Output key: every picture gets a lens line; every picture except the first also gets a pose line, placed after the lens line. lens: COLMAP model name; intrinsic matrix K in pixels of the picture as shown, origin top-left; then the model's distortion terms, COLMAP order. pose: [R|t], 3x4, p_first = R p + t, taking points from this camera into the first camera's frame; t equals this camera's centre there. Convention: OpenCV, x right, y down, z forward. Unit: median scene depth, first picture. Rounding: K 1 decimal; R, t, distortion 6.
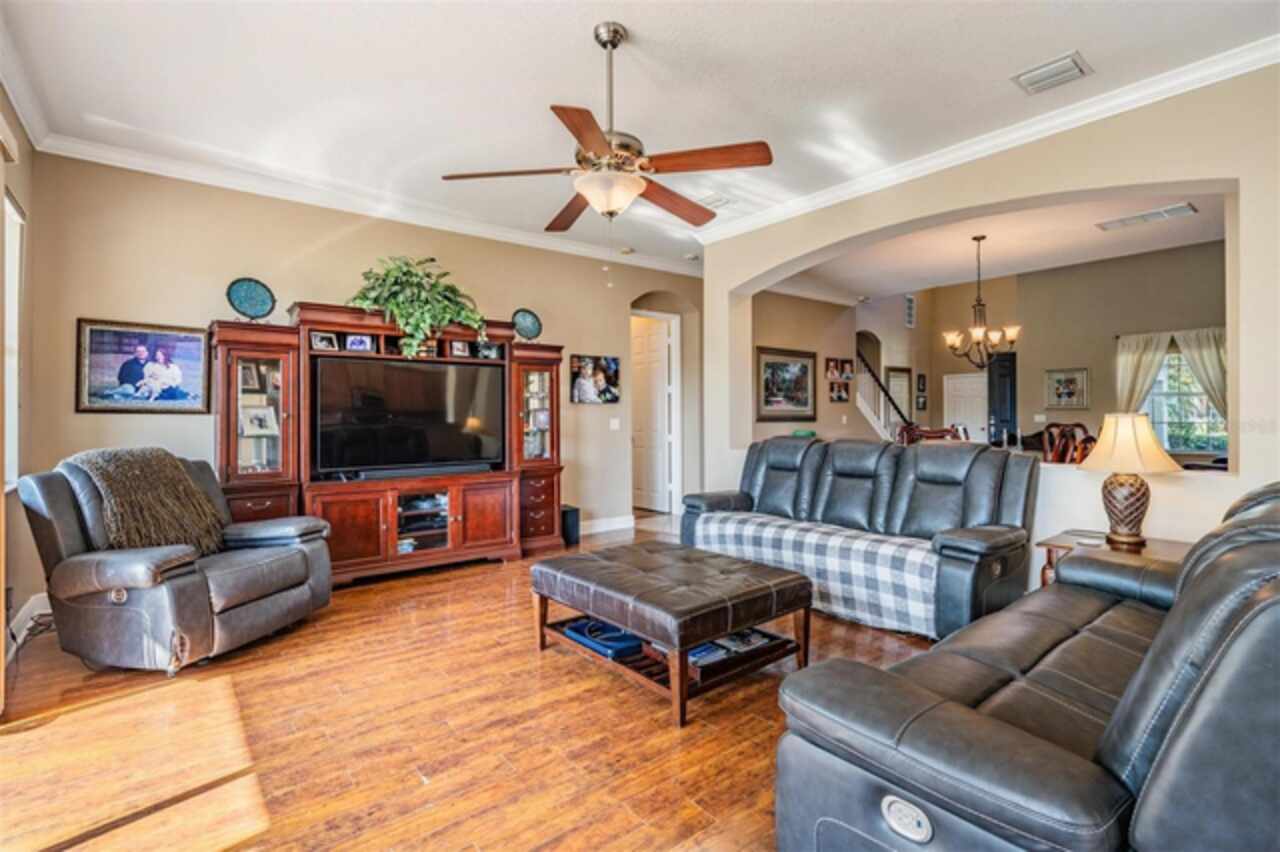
lens RADIAL K [[578.4, 0, 650.6], [0, 578.4, 421.1], [0, 0, 1]] dist [0.000626, -0.000412]
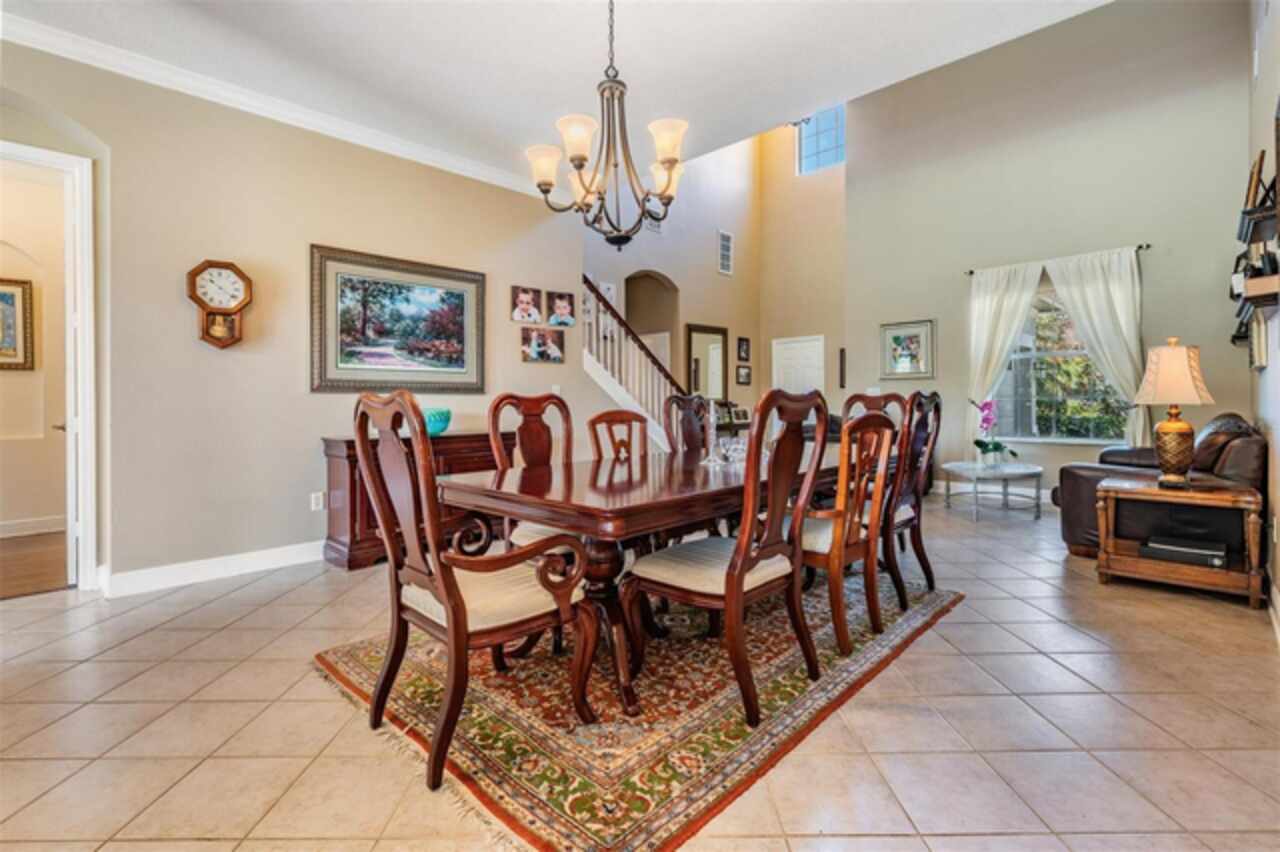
lens RADIAL K [[578.4, 0, 641.4], [0, 578.4, 419.7], [0, 0, 1]] dist [0.000626, -0.000412]
pose [[0.991630, -0.006204, 0.128959, 0.501943], [0.003468, 0.999764, 0.021429, 0.020104], [-0.129062, -0.020803, 0.991418, 0.558912]]
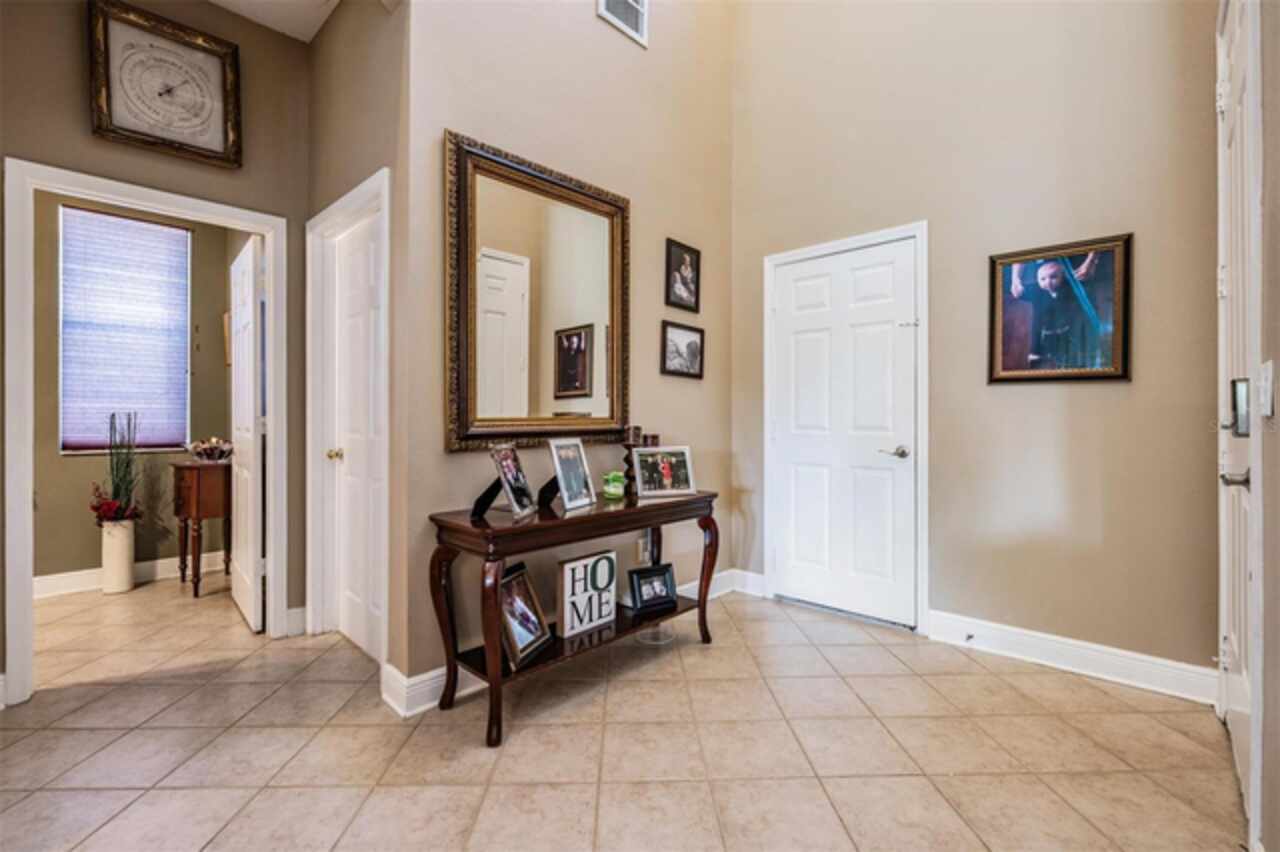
lens RADIAL K [[578.4, 0, 634.6], [0, 578.4, 419.8], [0, 0, 1]] dist [0.000626, -0.000412]
pose [[0.988541, 0.007732, 0.150756, 0.860853], [-0.007925, 0.999968, 0.000680, -0.000825], [-0.150746, -0.001867, 0.988571, 1.568422]]
